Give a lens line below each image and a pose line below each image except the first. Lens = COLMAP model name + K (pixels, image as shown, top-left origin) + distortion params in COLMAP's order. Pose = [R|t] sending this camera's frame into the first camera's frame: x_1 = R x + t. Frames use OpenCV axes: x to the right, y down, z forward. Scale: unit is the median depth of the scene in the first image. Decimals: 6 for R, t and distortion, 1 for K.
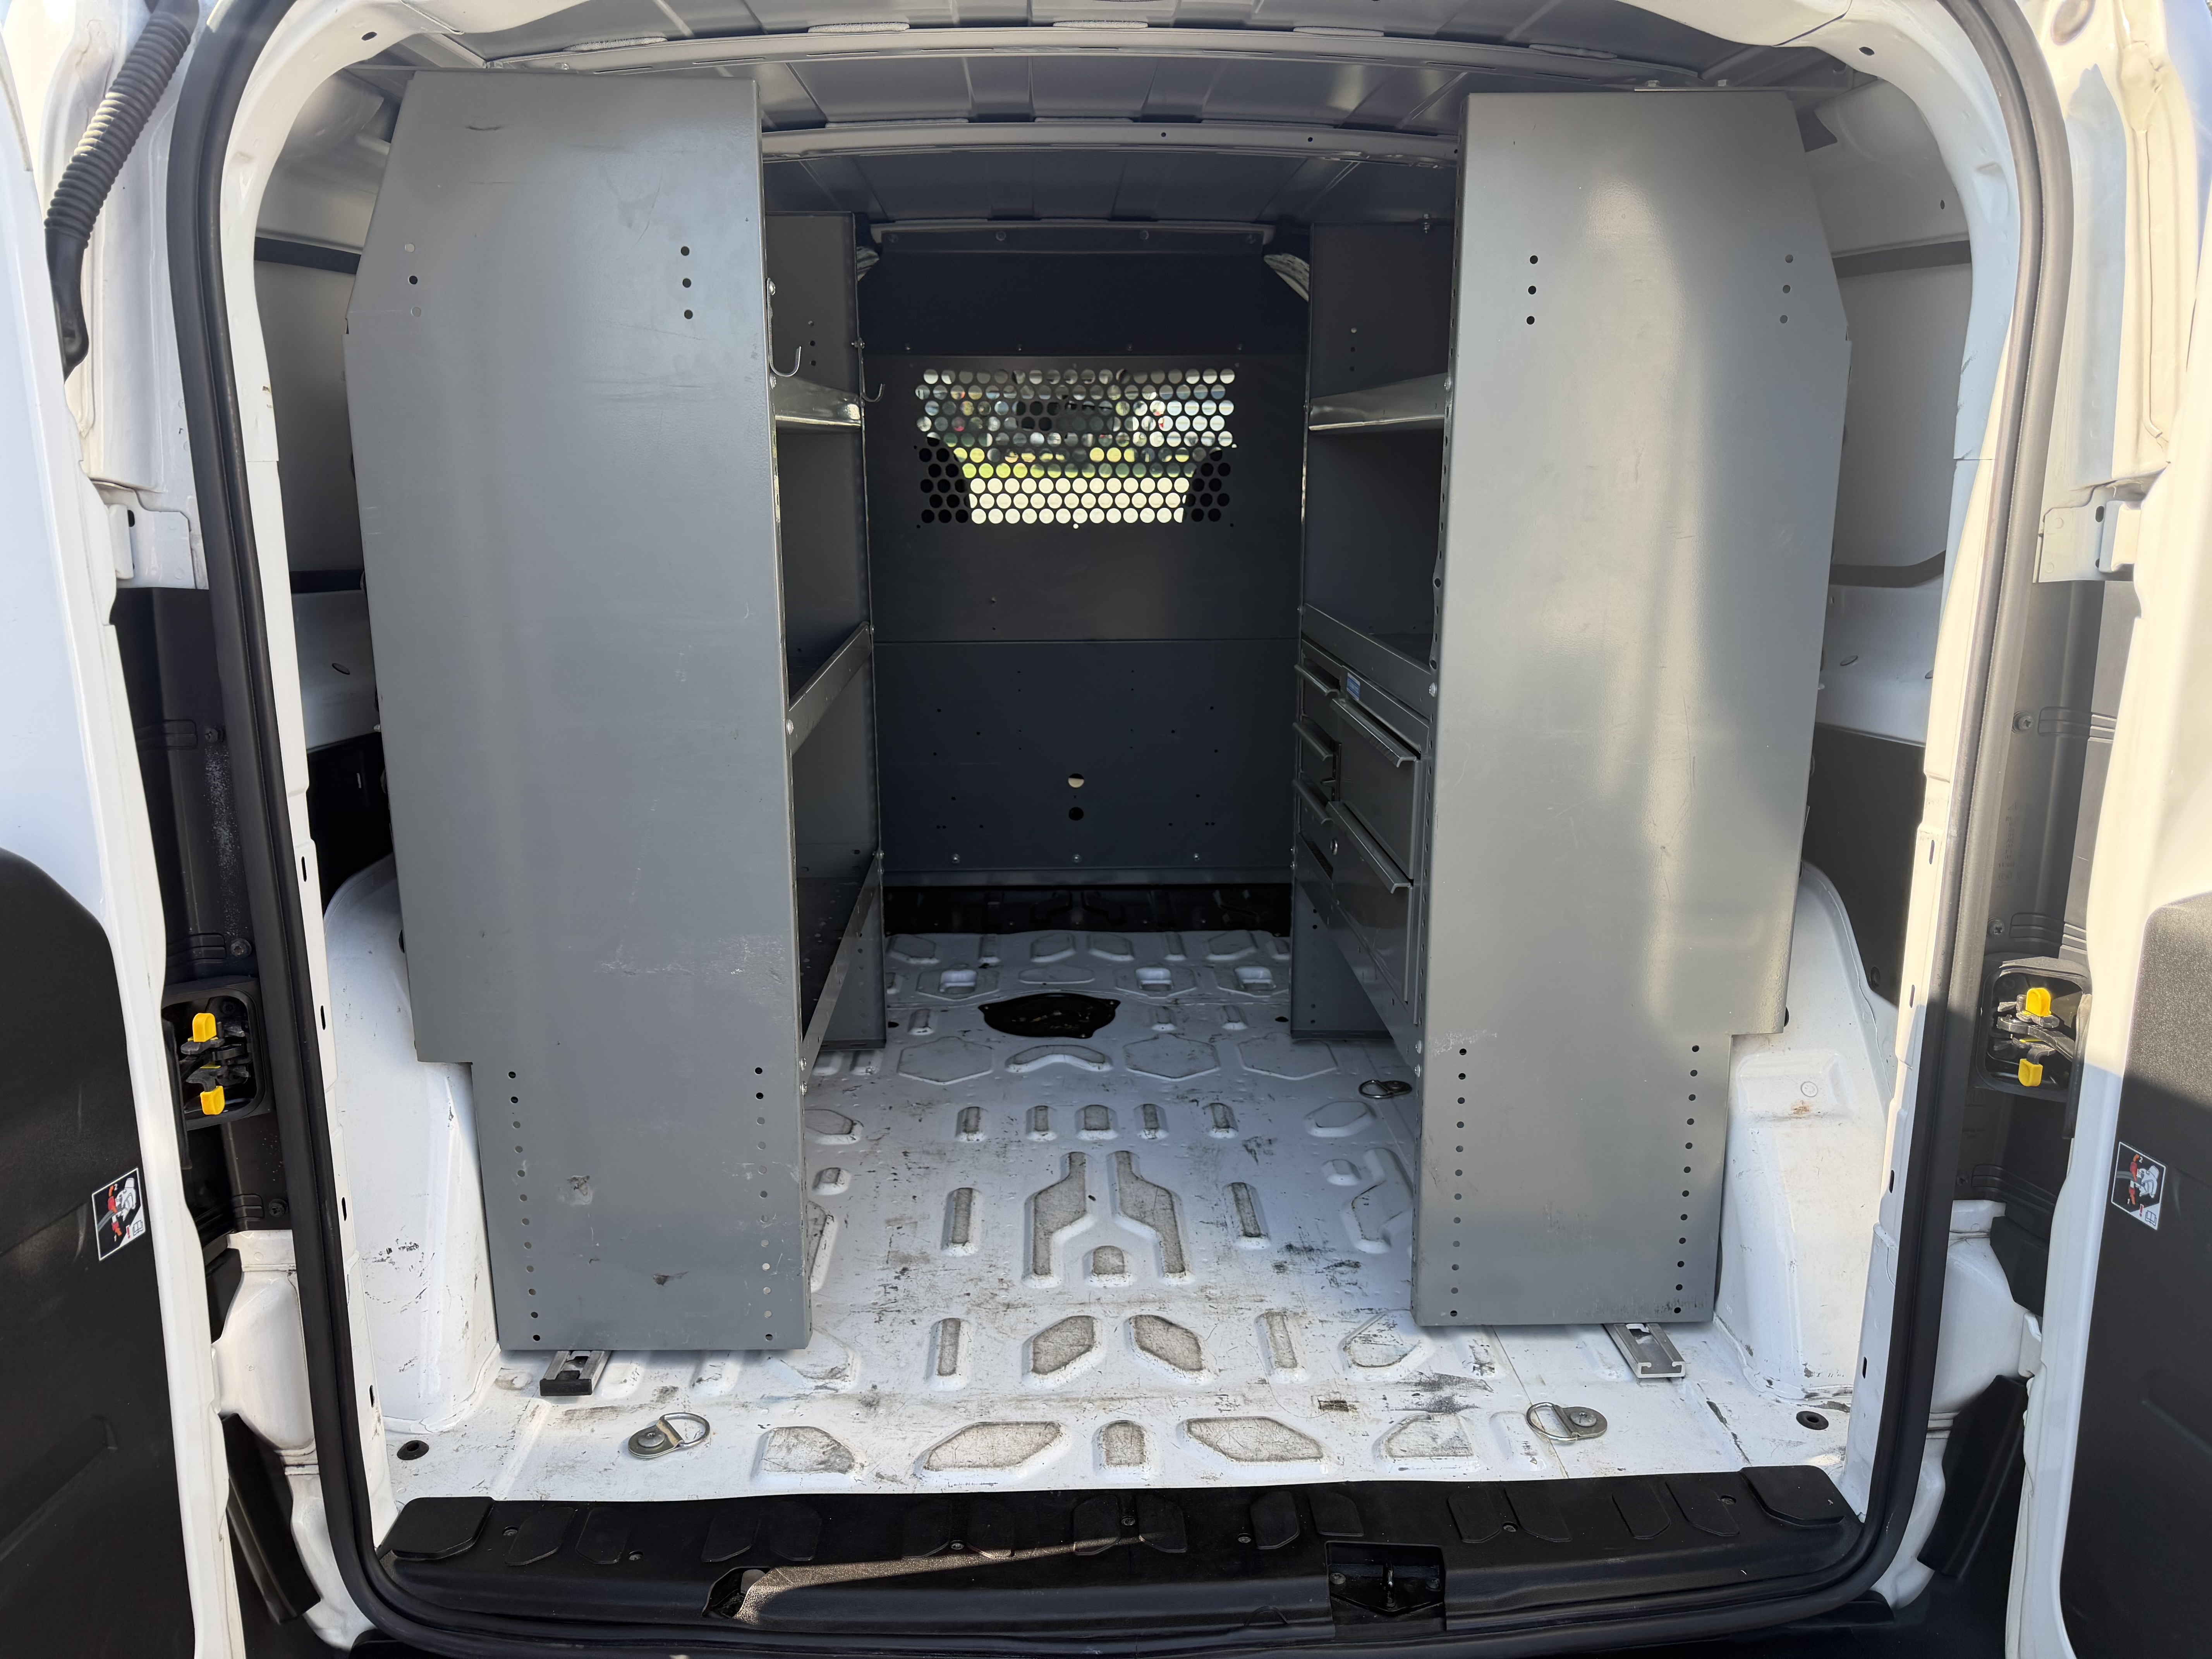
lens RADIAL K [[1575.7, 0, 1106.0], [0, 1575.7, 829.5], [0, 0, 1]] dist [0.137939, -0.164654]
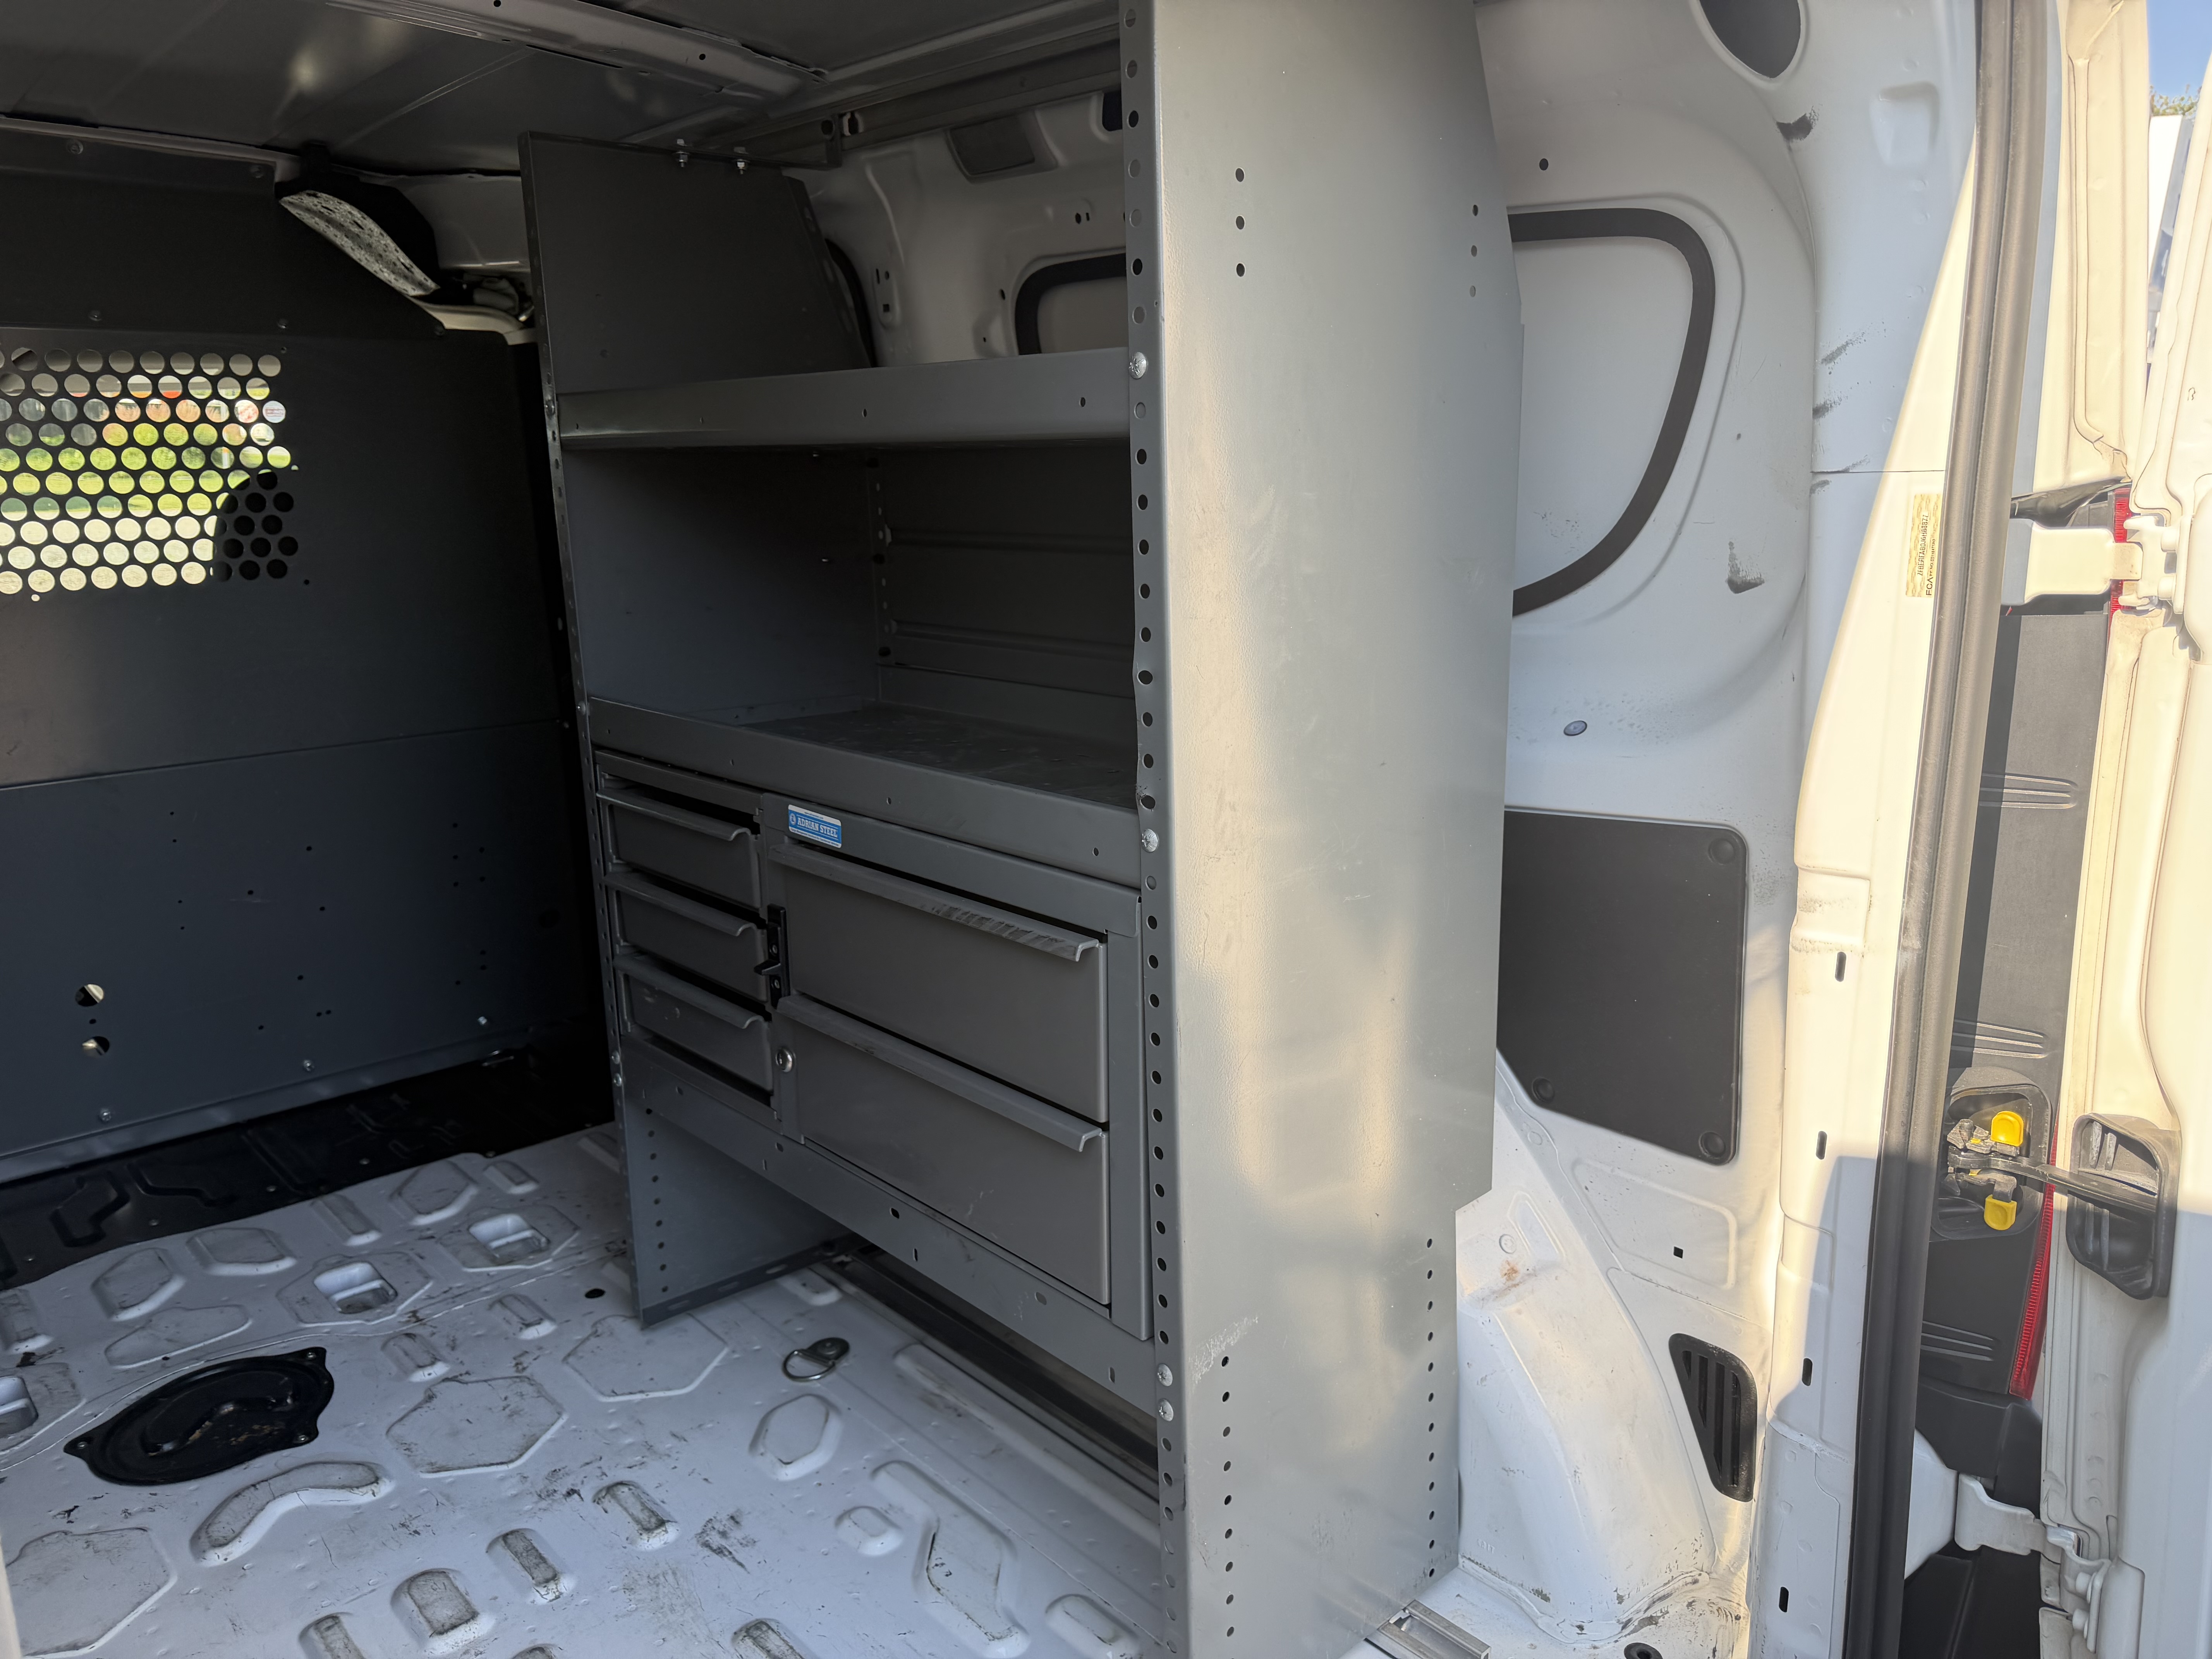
lens RADIAL K [[1589.0, 0, 1106.0], [0, 1589.0, 829.5], [0, 0, 1]] dist [0.013334, -0.011930]
pose [[0.762309, -0.154848, 0.628416, -0.116605], [0.163115, 0.985581, 0.044988, -0.069576], [-0.626321, 0.068210, 0.776576, 0.292263]]
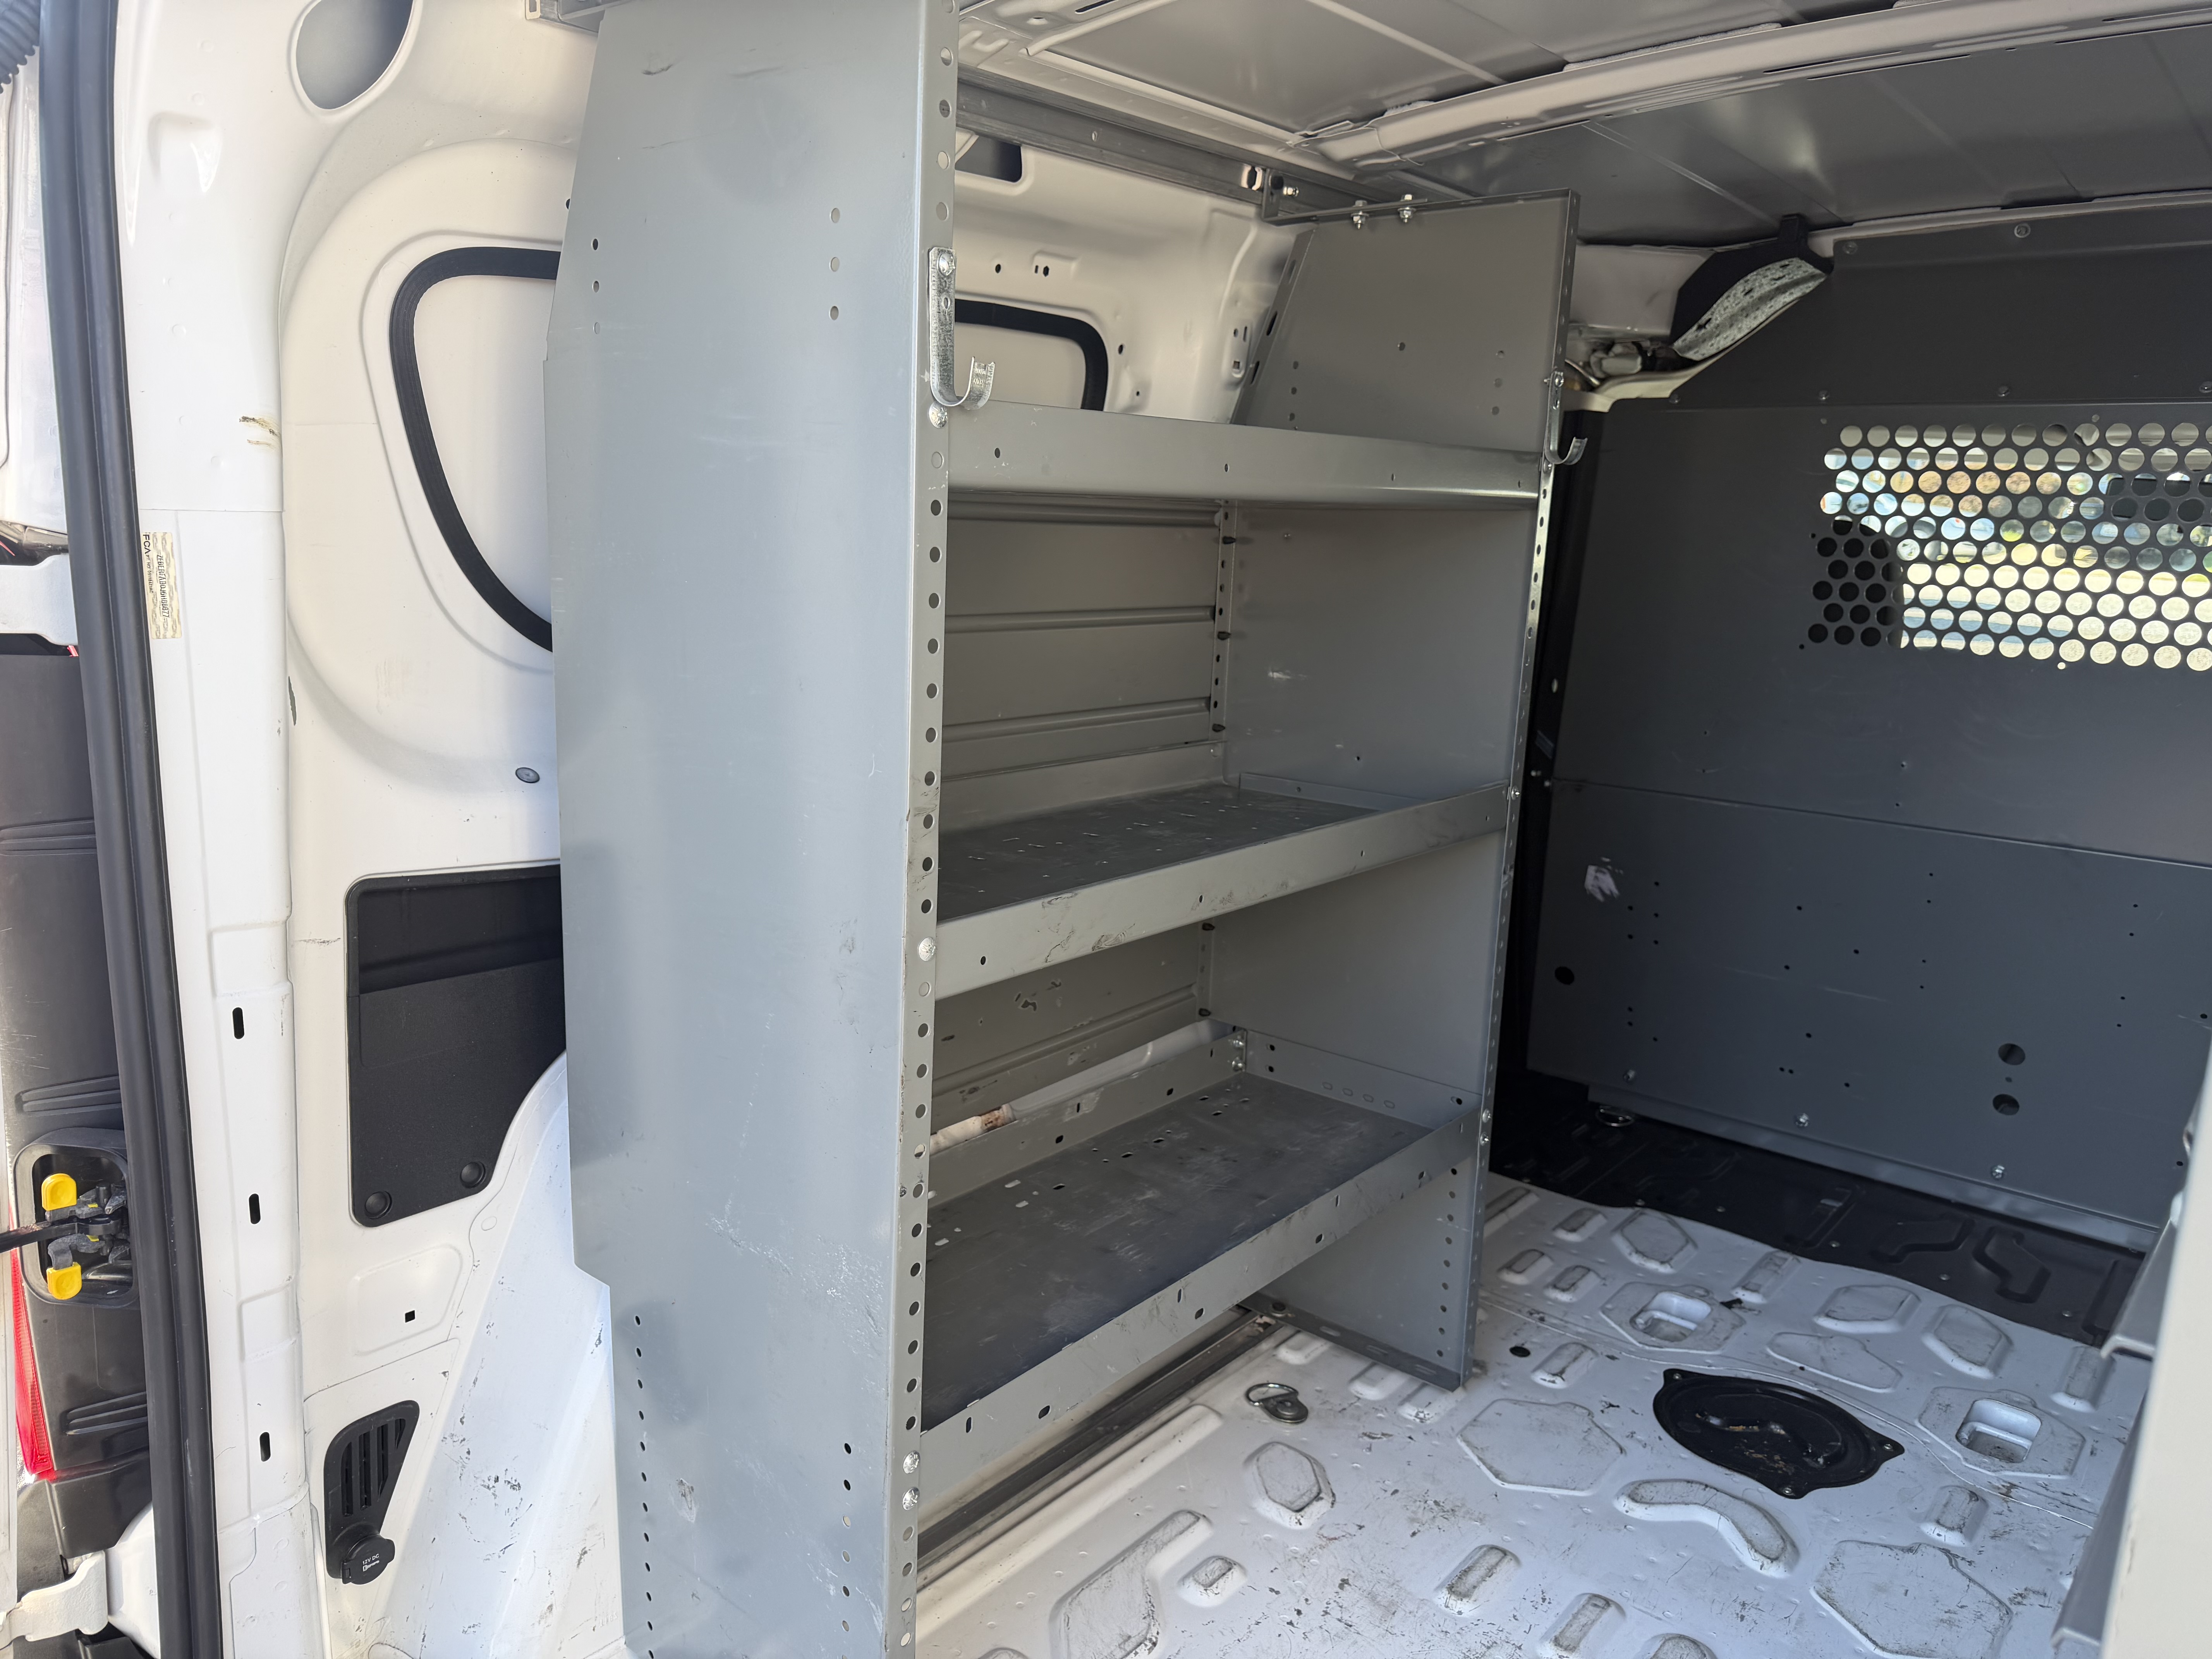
lens RADIAL K [[1587.5, 0, 1085.2], [0, 1587.5, 837.2], [0, 0, 1]] dist [-0.003836, -0.002209]
pose [[0.730417, 0.161610, -0.663606, 0.139895], [-0.191400, 0.981105, 0.028262, -0.075267], [0.655634, 0.106371, 0.747548, 0.310368]]
